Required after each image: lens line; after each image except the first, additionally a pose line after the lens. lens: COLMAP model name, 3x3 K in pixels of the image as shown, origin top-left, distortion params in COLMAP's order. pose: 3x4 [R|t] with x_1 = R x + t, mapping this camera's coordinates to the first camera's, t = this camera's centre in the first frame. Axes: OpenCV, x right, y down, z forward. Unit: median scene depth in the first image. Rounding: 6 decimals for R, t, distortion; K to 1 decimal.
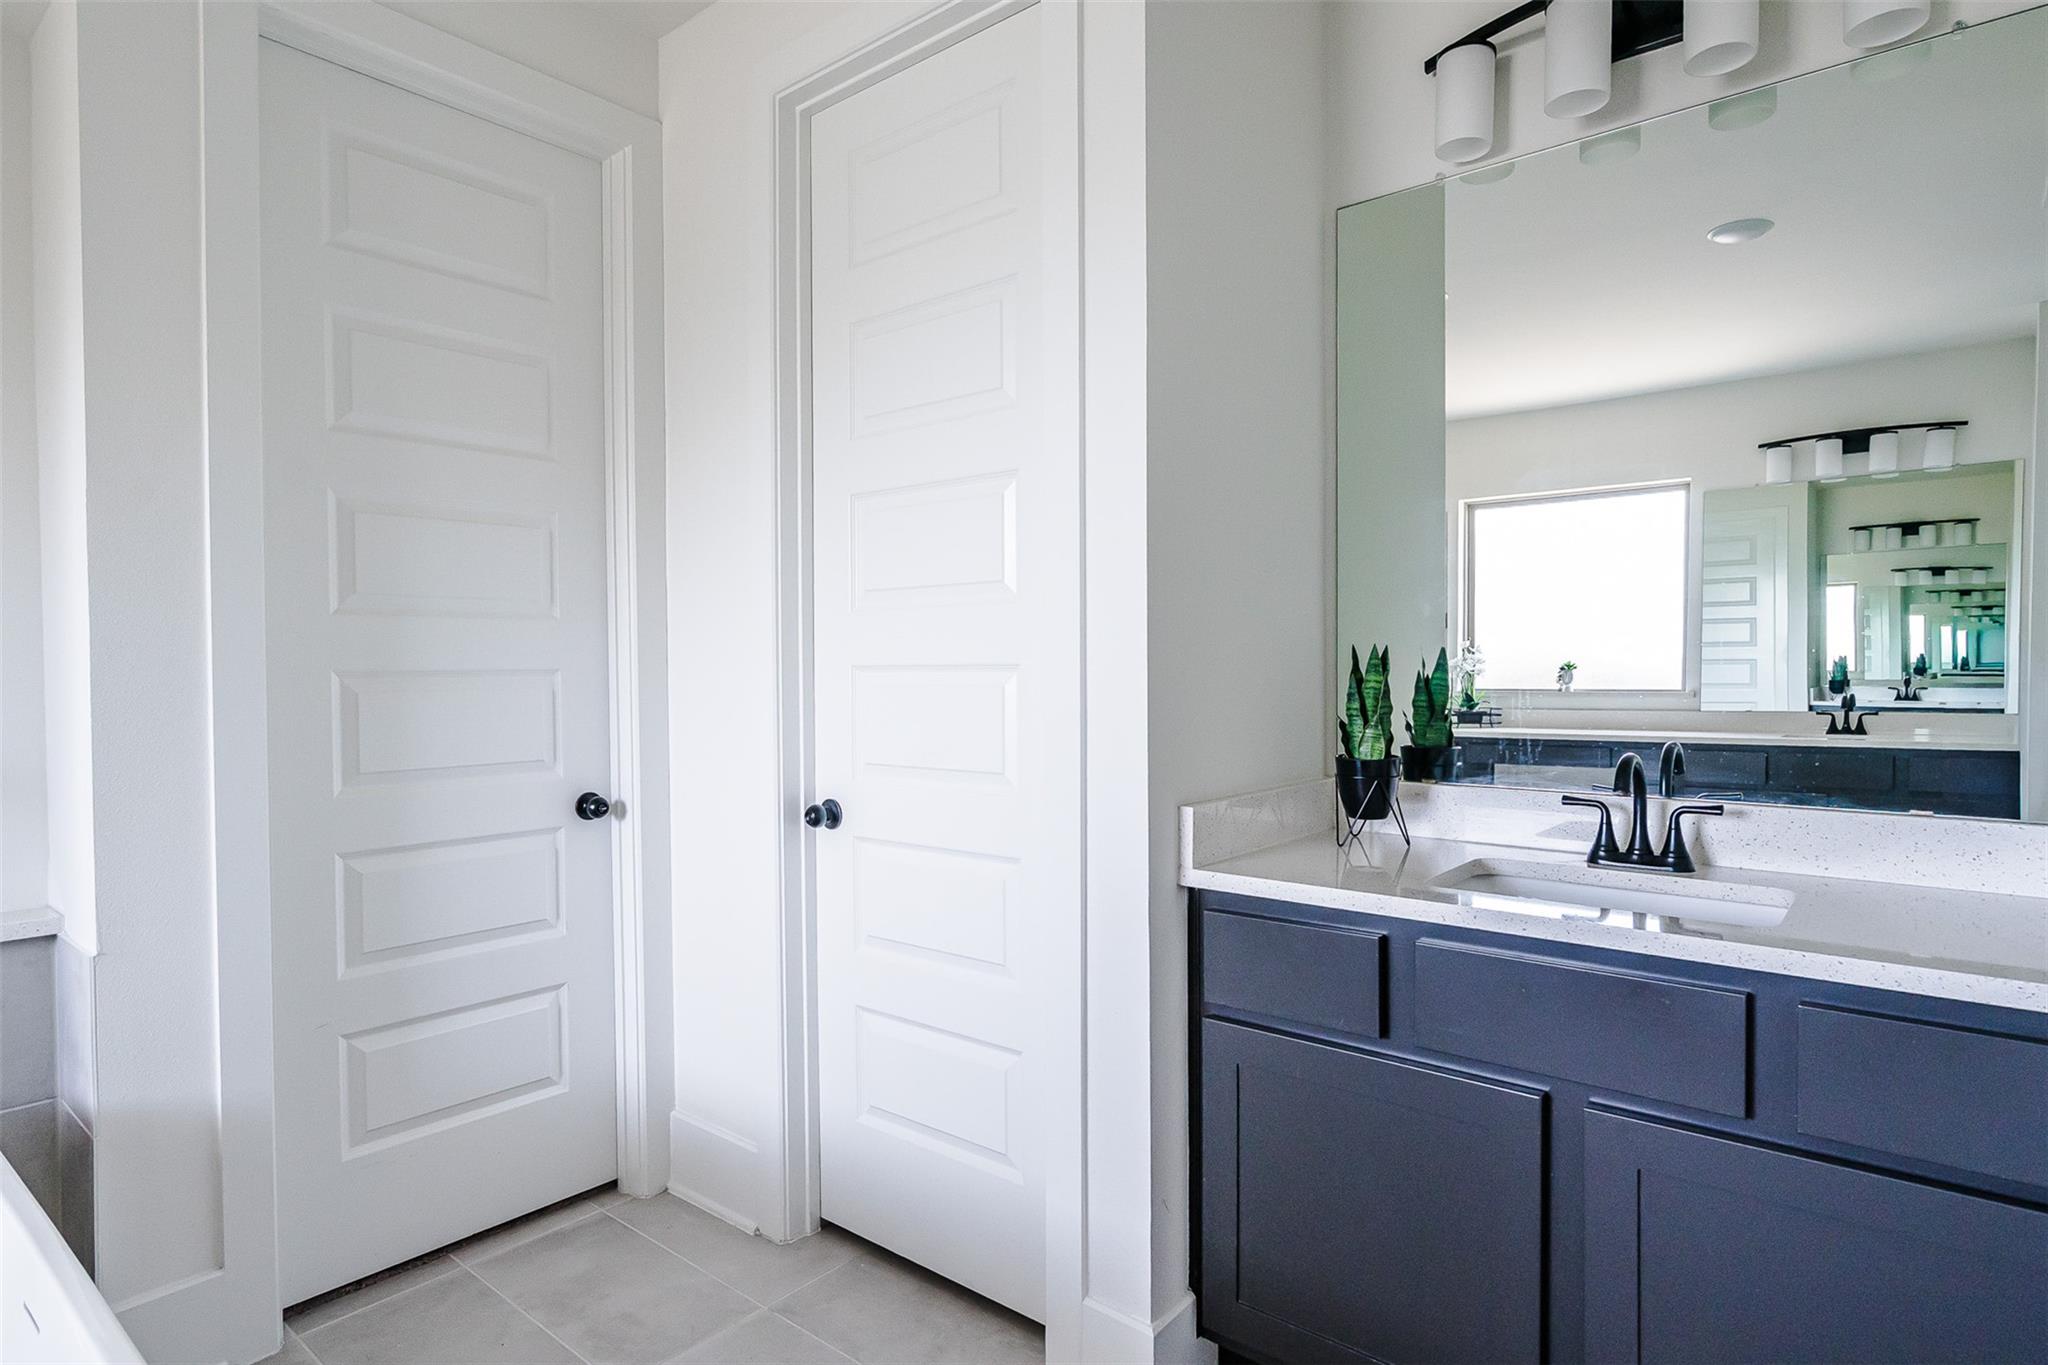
lens RADIAL K [[1087.0, 0, 1030.7], [0, 1087.0, 684.6], [0, 0, 1]] dist [-0.005028, 0.001731]
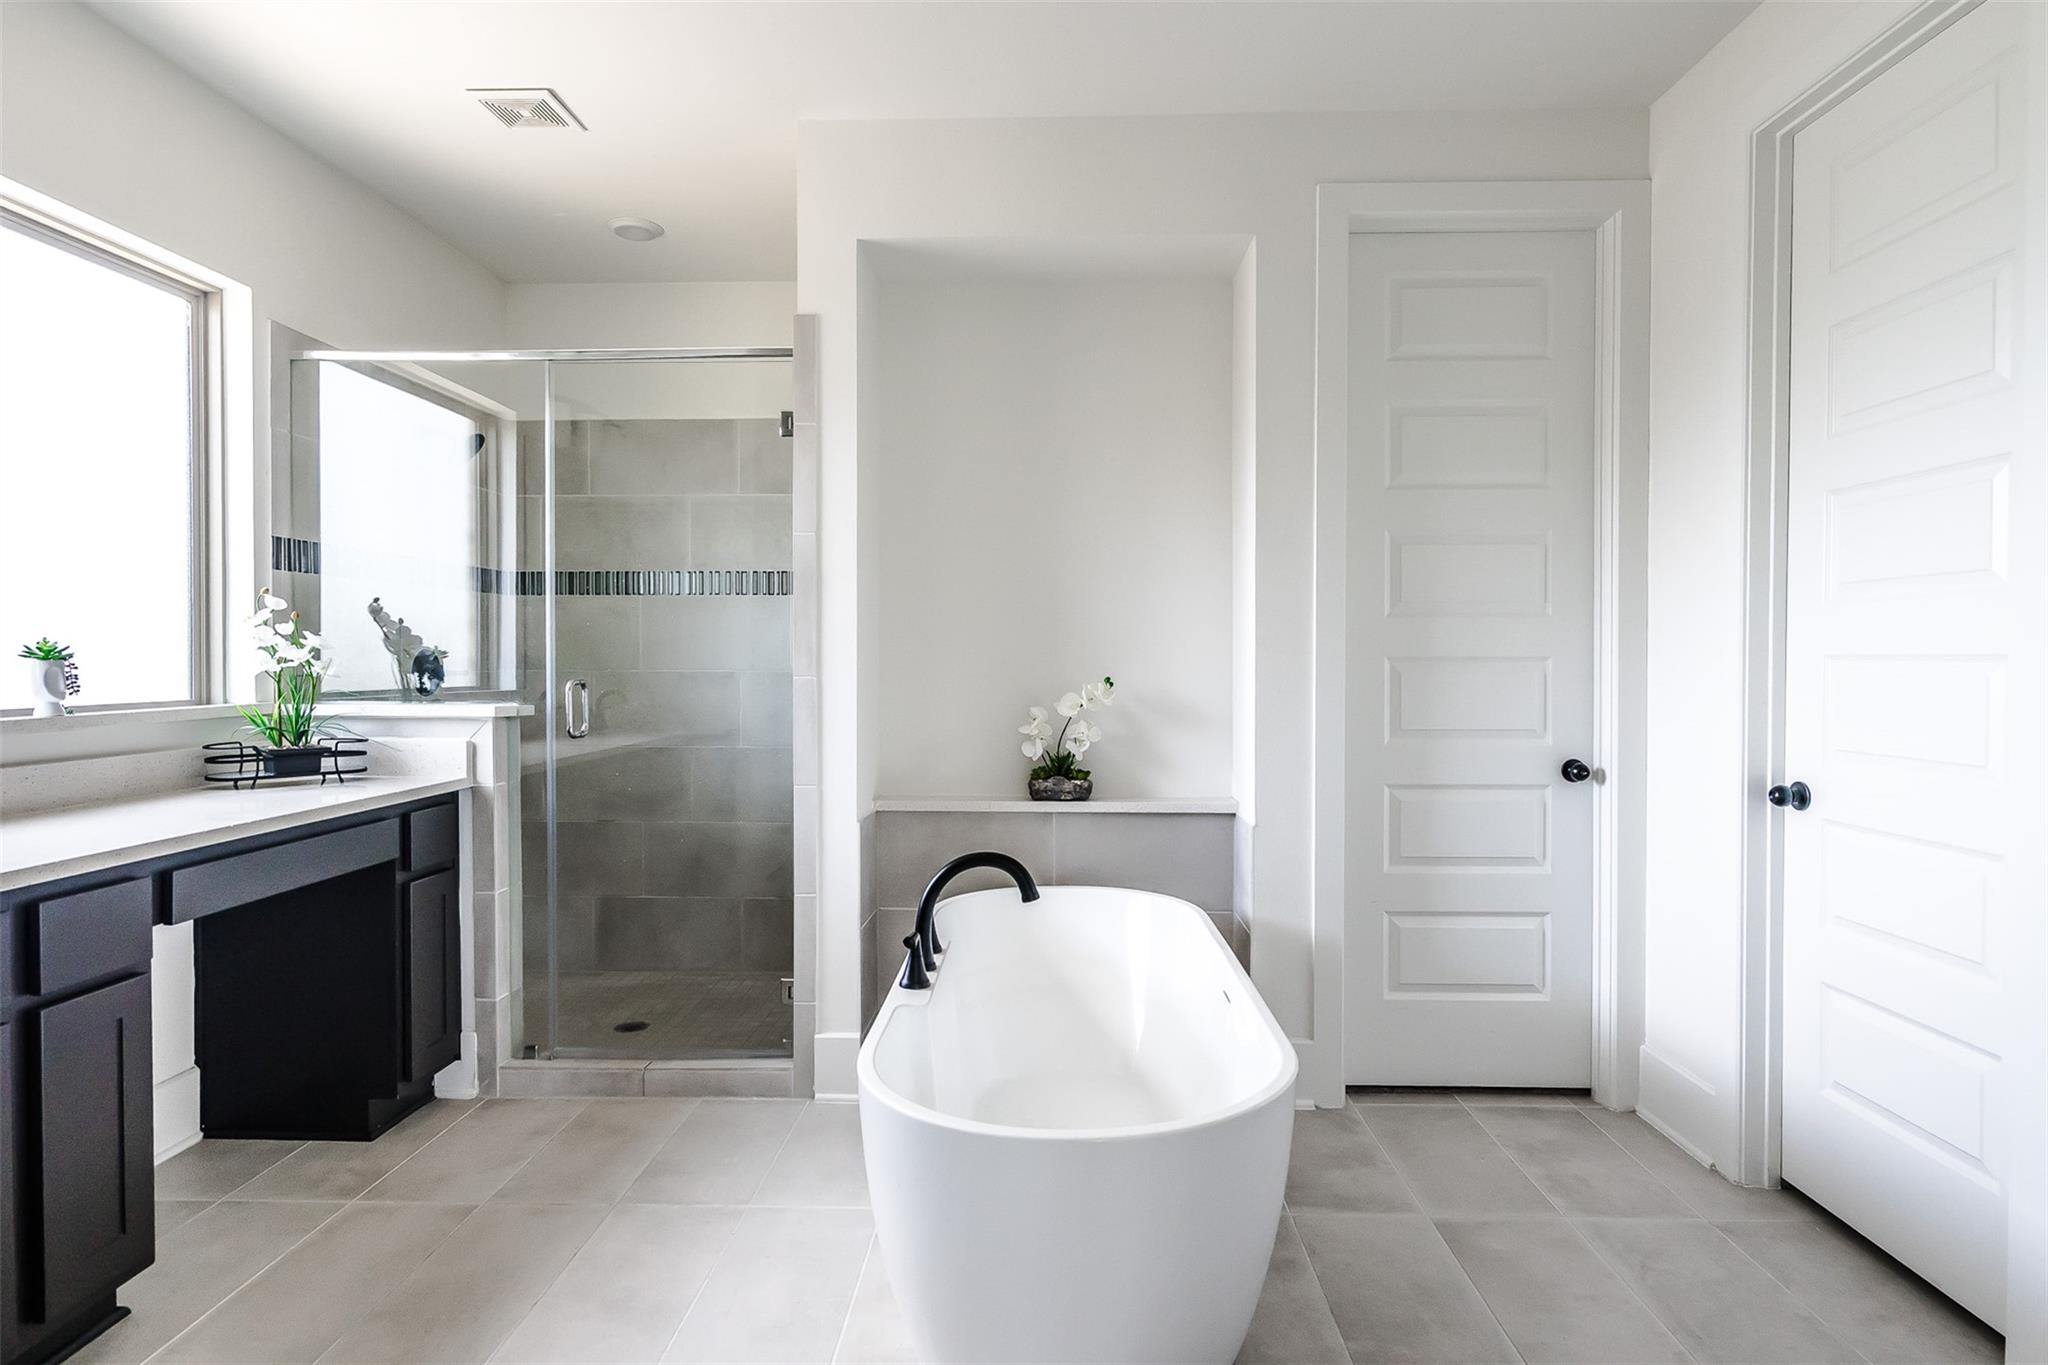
lens RADIAL K [[1087.0, 0, 1023.2], [0, 1087.0, 673.6], [0, 0, 1]] dist [-0.005028, 0.001731]
pose [[0.610956, 0.019892, -0.791415, 0.188692], [-0.018119, 0.999774, 0.011142, 0.002468], [0.791458, 0.007532, 0.611178, -0.241384]]
